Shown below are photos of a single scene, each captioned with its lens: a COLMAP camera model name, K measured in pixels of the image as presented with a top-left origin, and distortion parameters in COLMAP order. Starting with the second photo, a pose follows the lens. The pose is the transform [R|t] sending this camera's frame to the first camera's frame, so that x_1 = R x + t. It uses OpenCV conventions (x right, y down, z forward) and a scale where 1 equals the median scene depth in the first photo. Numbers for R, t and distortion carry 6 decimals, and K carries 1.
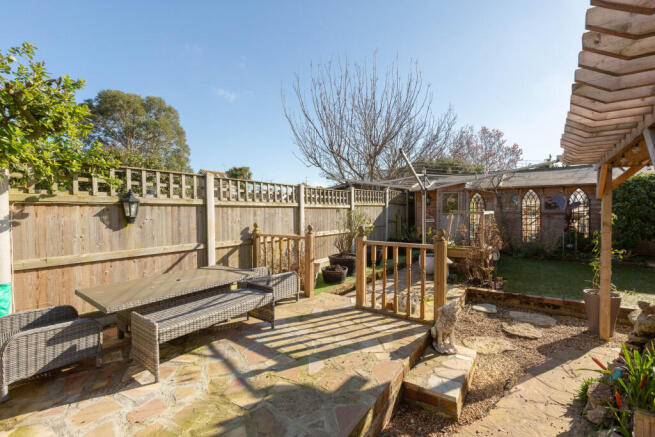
lens RADIAL K [[296.8, 0, 326.7], [0, 296.8, 217.3], [0, 0, 1]] dist [-0.004608, 0.000056]
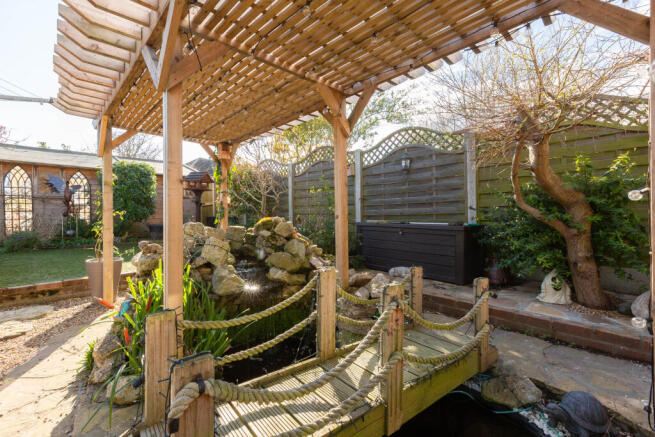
lens RADIAL K [[296.8, 0, 328.5], [0, 296.8, 218.4], [0, 0, 1]] dist [-0.004608, 0.000056]
pose [[0.165469, 0.007904, 0.986183, 0.099536], [0.030847, 0.999437, -0.013186, 0.137885], [-0.985732, 0.032603, 0.165132, 0.115749]]
